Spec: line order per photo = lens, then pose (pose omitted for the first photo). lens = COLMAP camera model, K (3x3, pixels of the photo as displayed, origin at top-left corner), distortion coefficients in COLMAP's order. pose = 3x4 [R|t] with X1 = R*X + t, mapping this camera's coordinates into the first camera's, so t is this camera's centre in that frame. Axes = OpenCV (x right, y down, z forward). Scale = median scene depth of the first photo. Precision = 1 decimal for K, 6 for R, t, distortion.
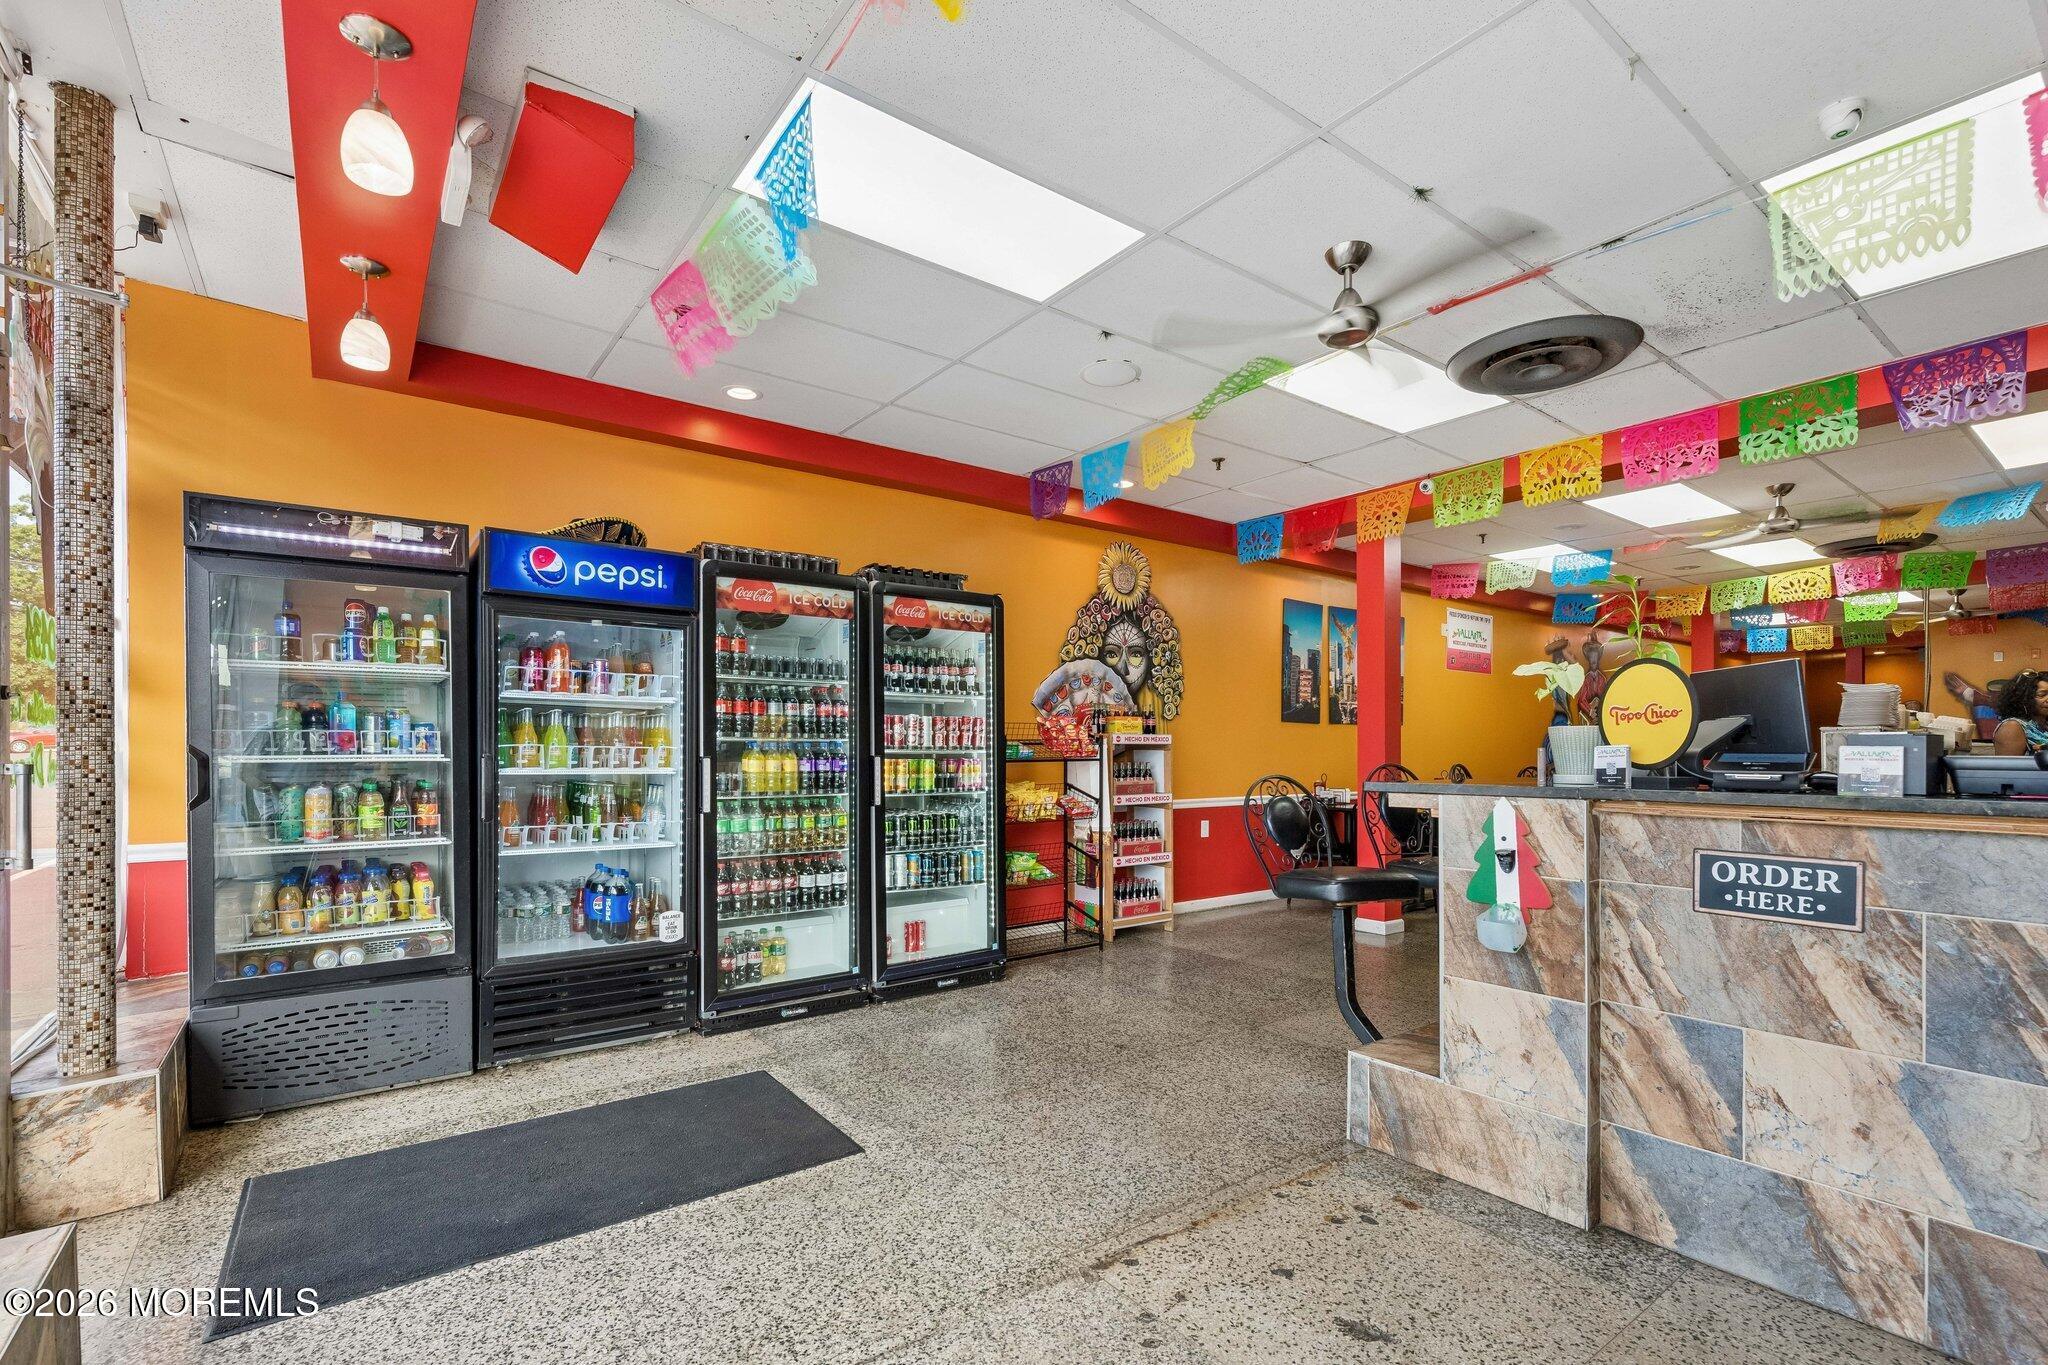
lens RADIAL K [[910.7, 0, 1026.2], [0, 910.7, 752.2], [0, 0, 1]] dist [0.001979, -0.000306]
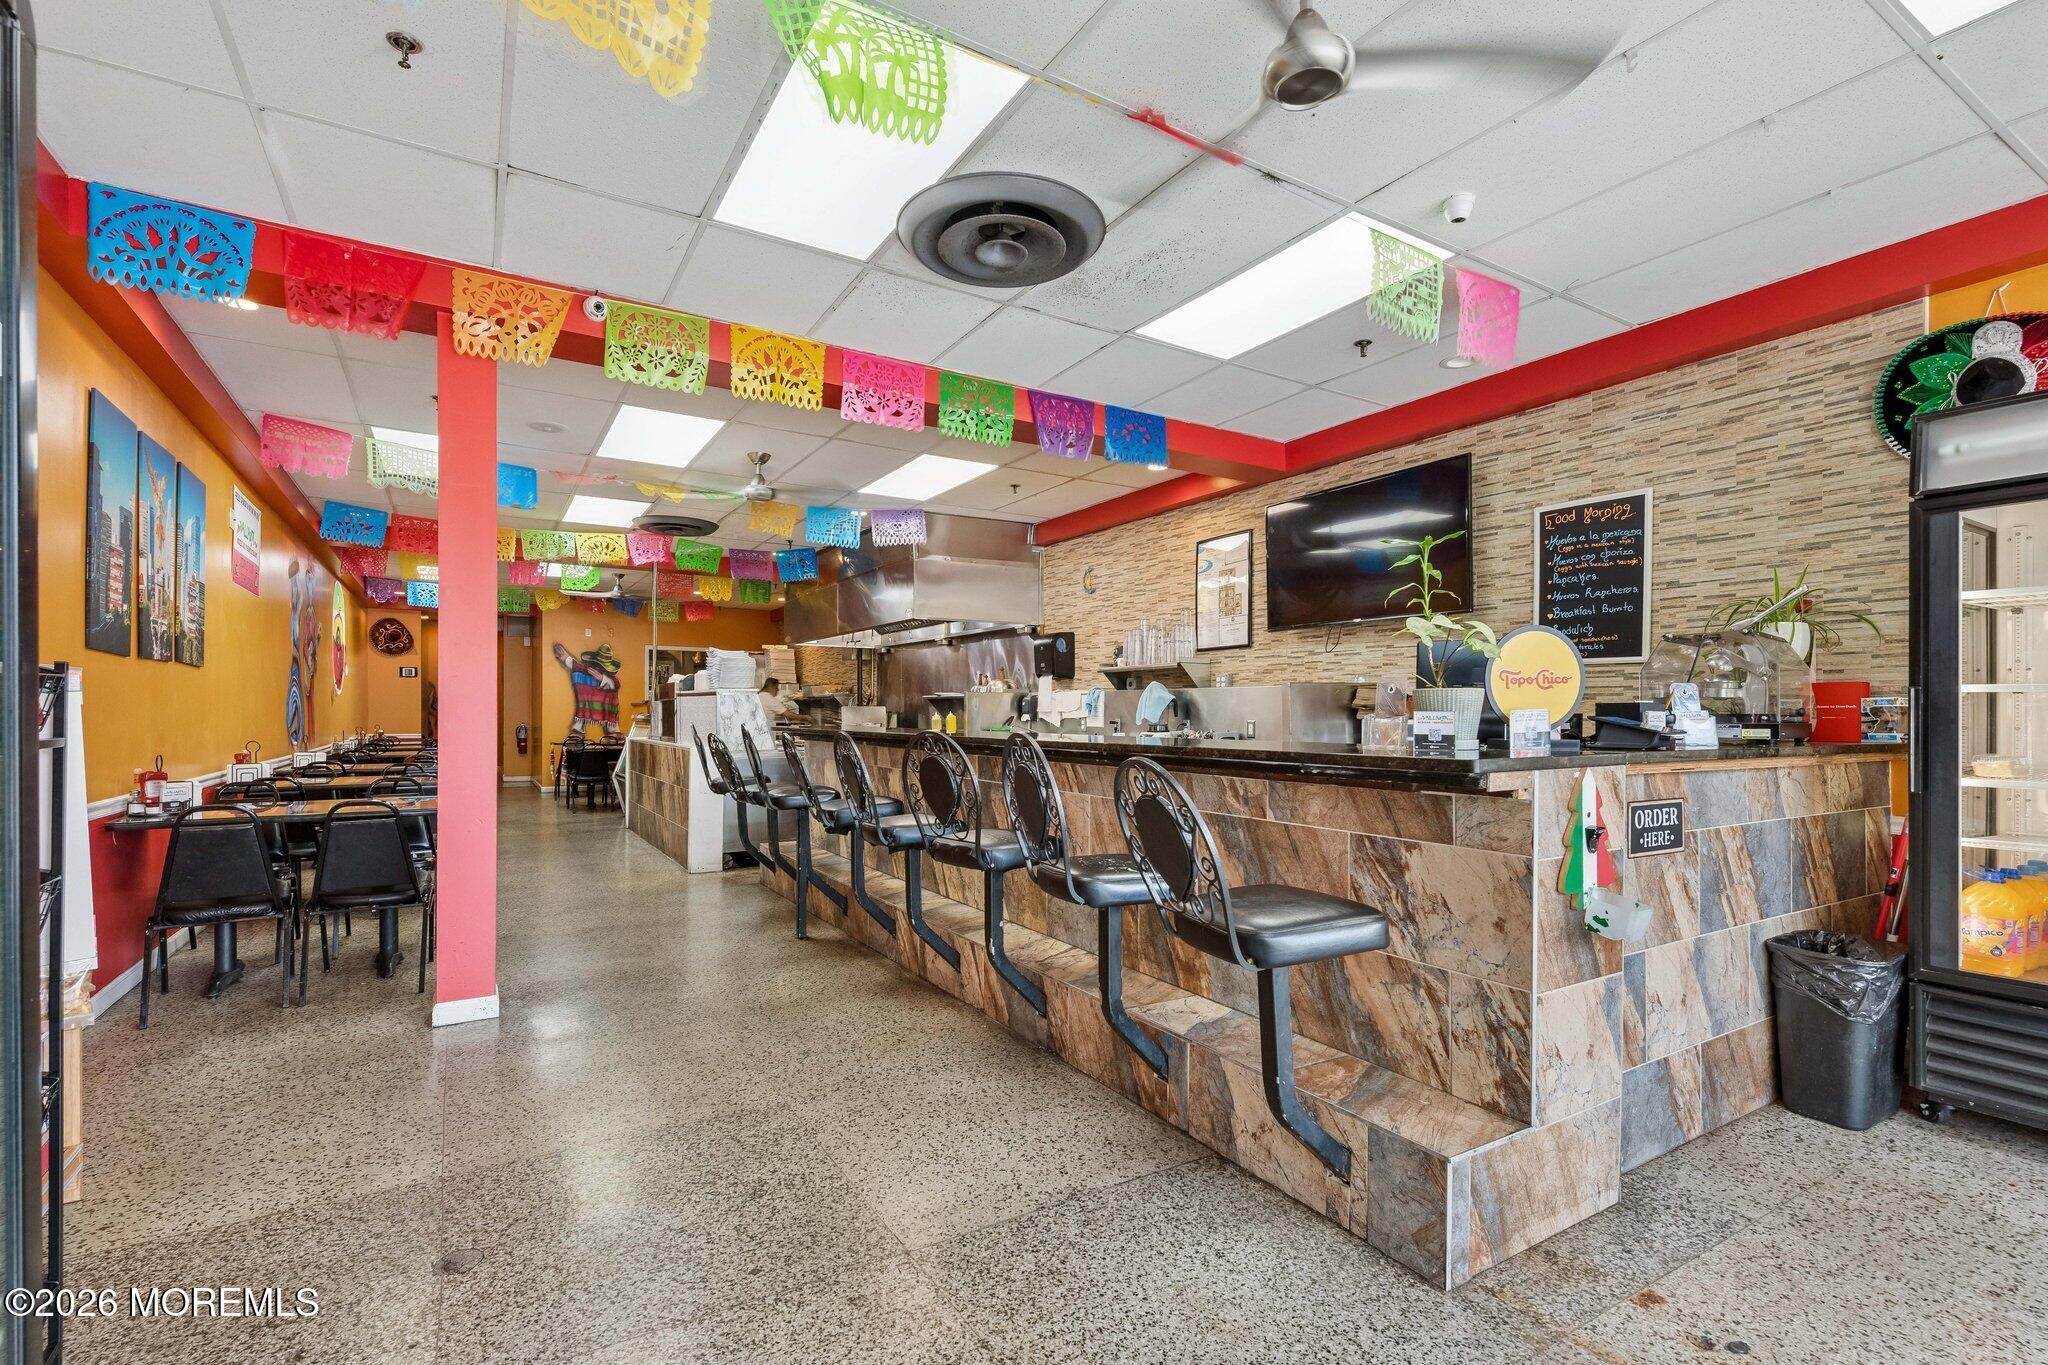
lens RADIAL K [[917.0, 0, 1002.4], [0, 917.0, 711.5], [0, 0, 1]] dist [0.000622, -0.000399]
pose [[0.114481, -0.001216, 0.993425, -0.252522], [-0.001120, 0.999998, 0.001353, -0.003362], [-0.993425, -0.001267, 0.114480, 0.876455]]
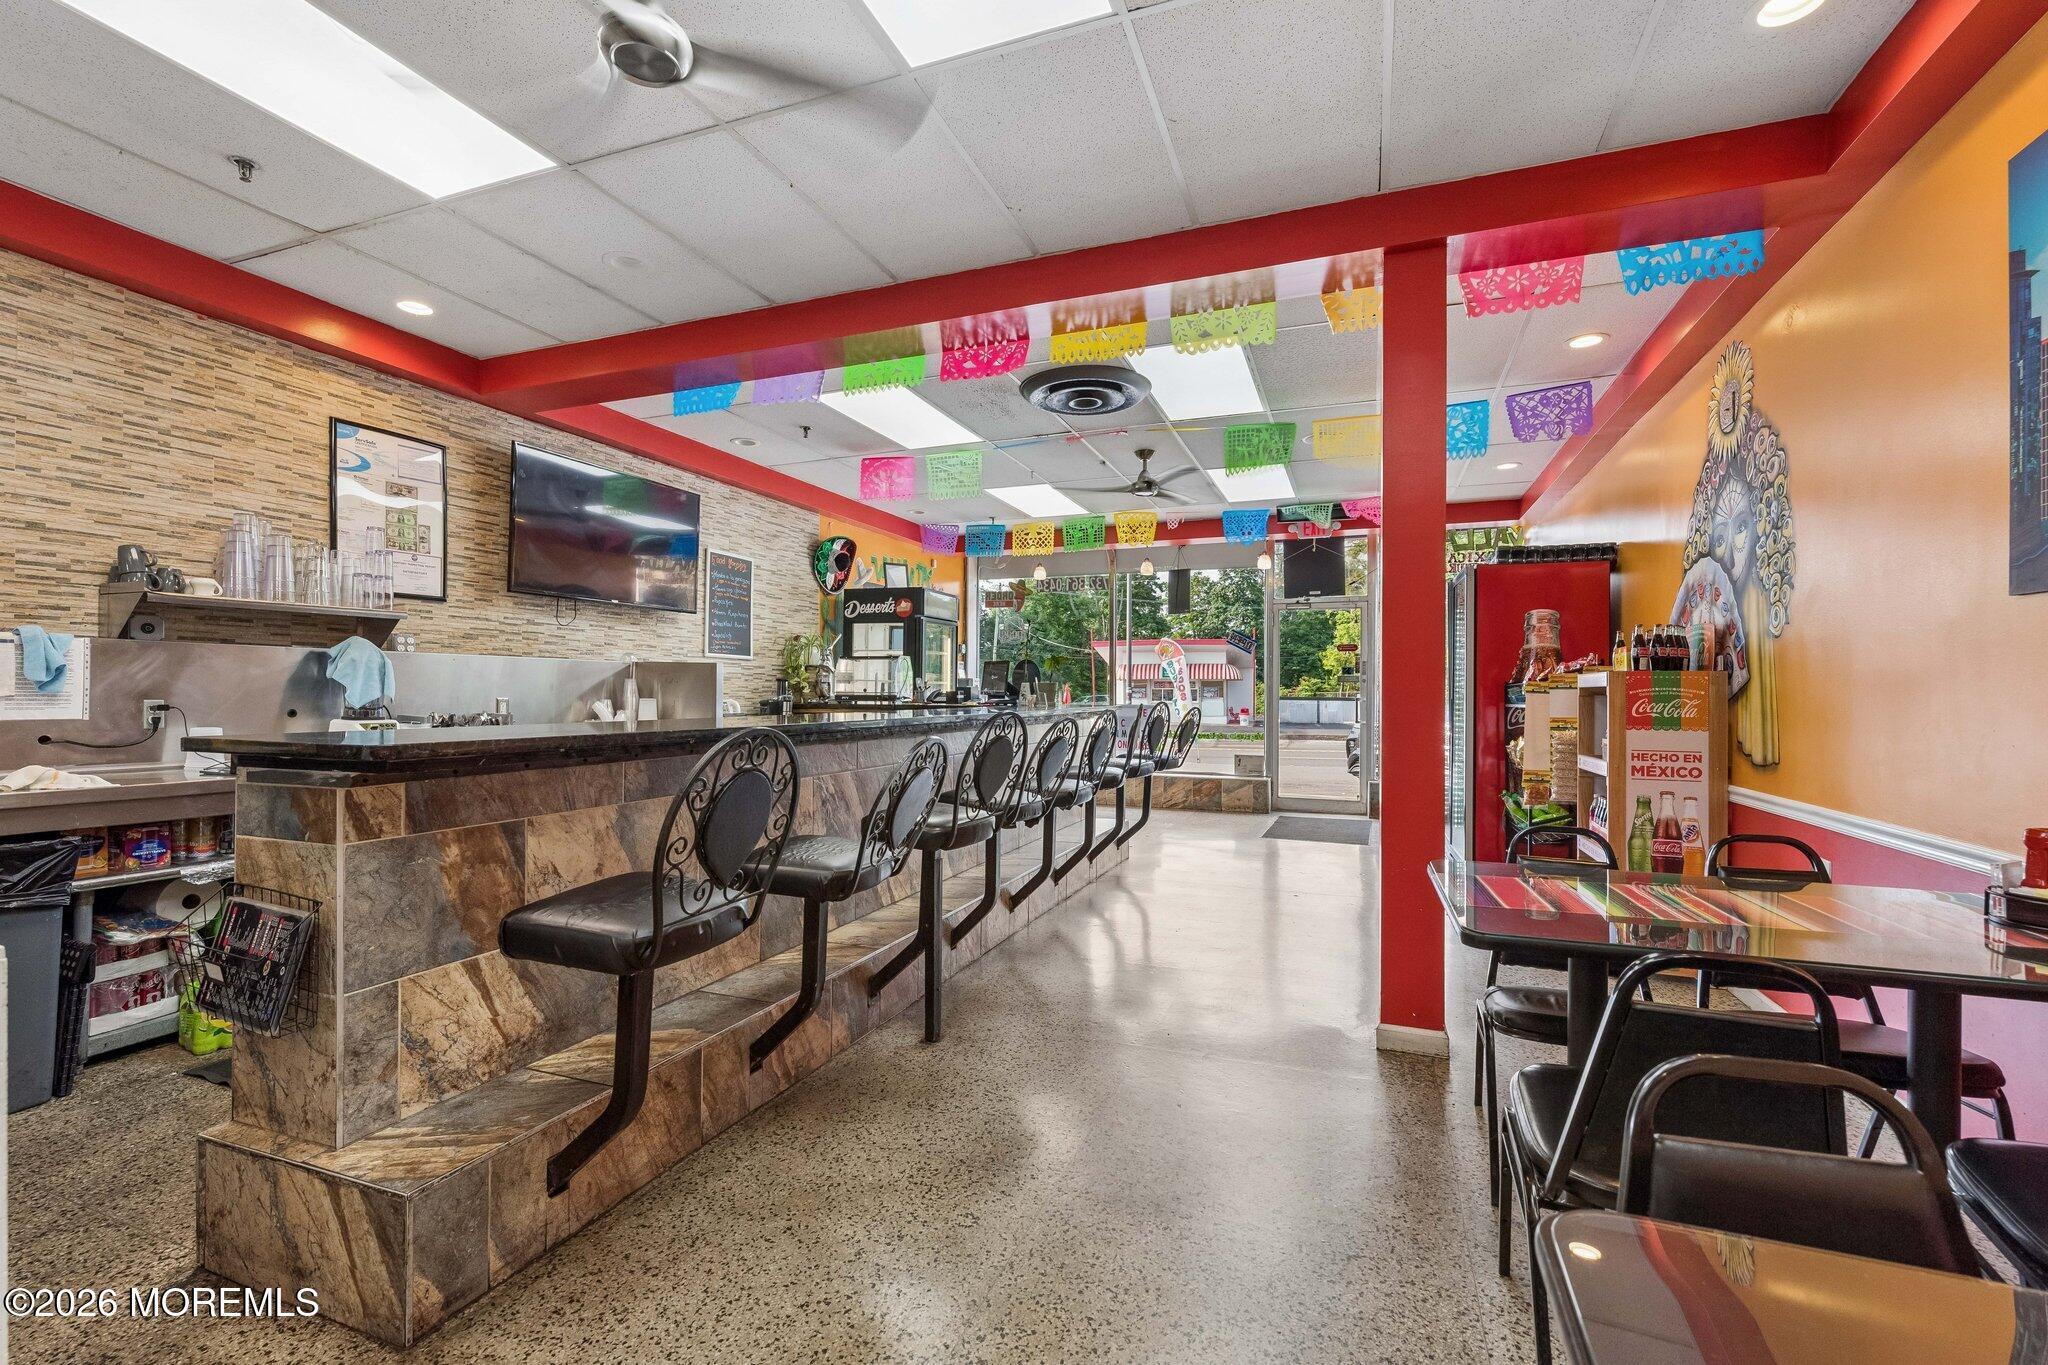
lens RADIAL K [[902.3, 0, 1024.0], [0, 902.3, 682.5], [0, 0, 1]] dist [0.001050, -0.000024]
pose [[-0.847708, -0.013475, -0.530293, 1.289177], [-0.009646, 0.999904, -0.009989, -0.002262], [0.530376, -0.003353, -0.847756, 1.995363]]
